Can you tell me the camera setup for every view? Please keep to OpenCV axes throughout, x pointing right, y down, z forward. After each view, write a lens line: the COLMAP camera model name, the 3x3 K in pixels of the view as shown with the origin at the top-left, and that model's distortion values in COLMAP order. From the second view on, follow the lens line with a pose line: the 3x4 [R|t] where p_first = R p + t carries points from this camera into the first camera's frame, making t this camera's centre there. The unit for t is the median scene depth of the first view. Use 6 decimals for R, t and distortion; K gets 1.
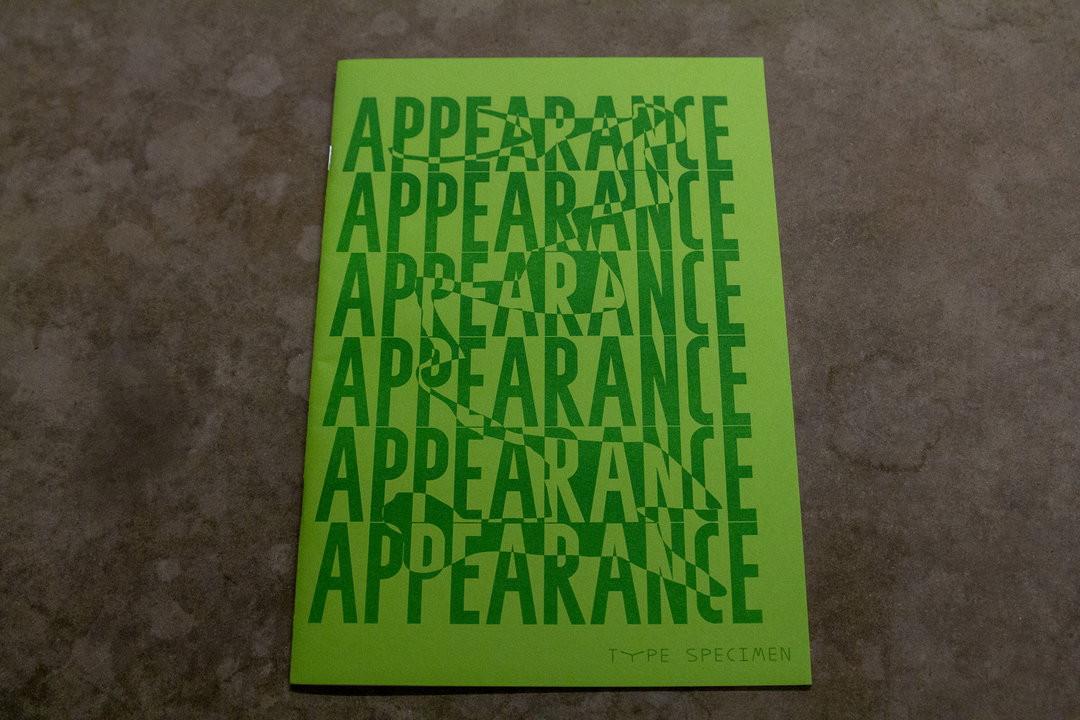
lens RADIAL K [[1139.9, 0, 548.7], [0, 1139.9, 355.8], [0, 0, 1]] dist [-0.141258, 0.093358]
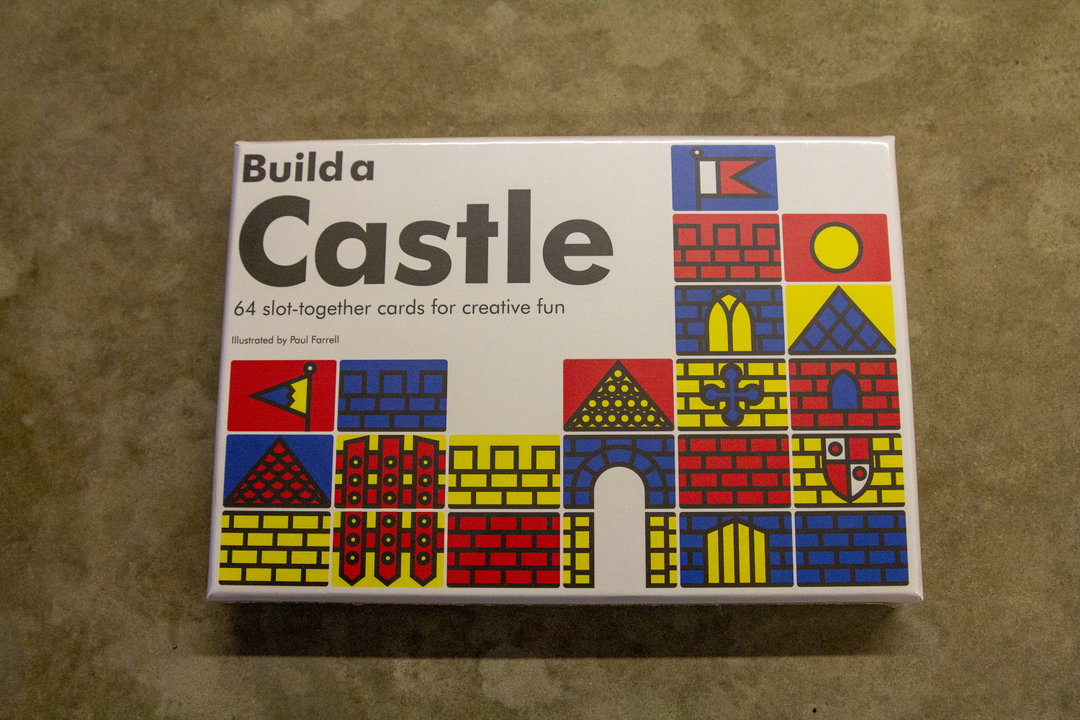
lens RADIAL K [[1139.9, 0, 548.7], [0, 1139.9, 355.8], [0, 0, 1]] dist [-0.141258, 0.093358]
pose [[0.998979, -0.044406, 0.008354, -0.164533], [0.042328, 0.984383, 0.170878, -0.345697], [-0.015812, -0.170350, 0.985257, 0.182840]]
